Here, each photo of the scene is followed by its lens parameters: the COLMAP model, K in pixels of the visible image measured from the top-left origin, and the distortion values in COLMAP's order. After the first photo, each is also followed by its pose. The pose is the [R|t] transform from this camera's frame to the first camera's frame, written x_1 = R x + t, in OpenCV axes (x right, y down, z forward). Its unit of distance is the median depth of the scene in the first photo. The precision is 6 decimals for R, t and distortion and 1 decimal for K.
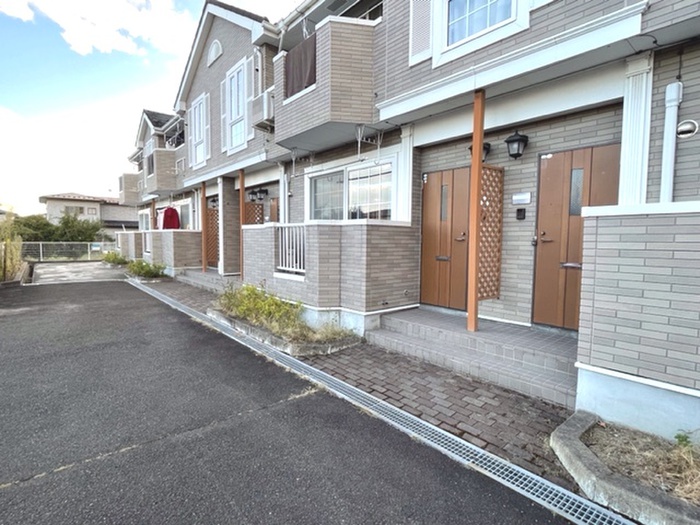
lens RADIAL K [[372.0, 0, 348.2], [0, 372.0, 263.3], [0, 0, 1]] dist [0.001901, 0.000338]
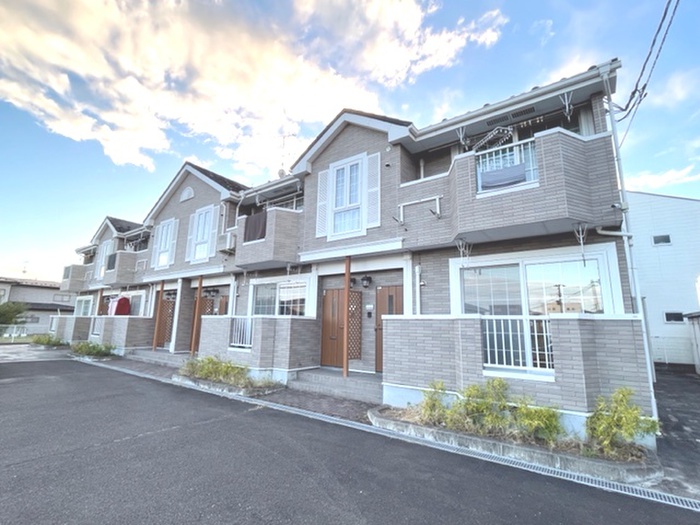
lens RADIAL K [[328.3, 0, 346.3], [0, 328.3, 262.5], [0, 0, 1]] dist [-0.000524, 0.000042]
pose [[0.972446, 0.055628, 0.226396, -0.053963], [0.002834, 0.968222, -0.250075, 0.026833], [-0.233113, 0.243826, 0.941386, -0.520825]]
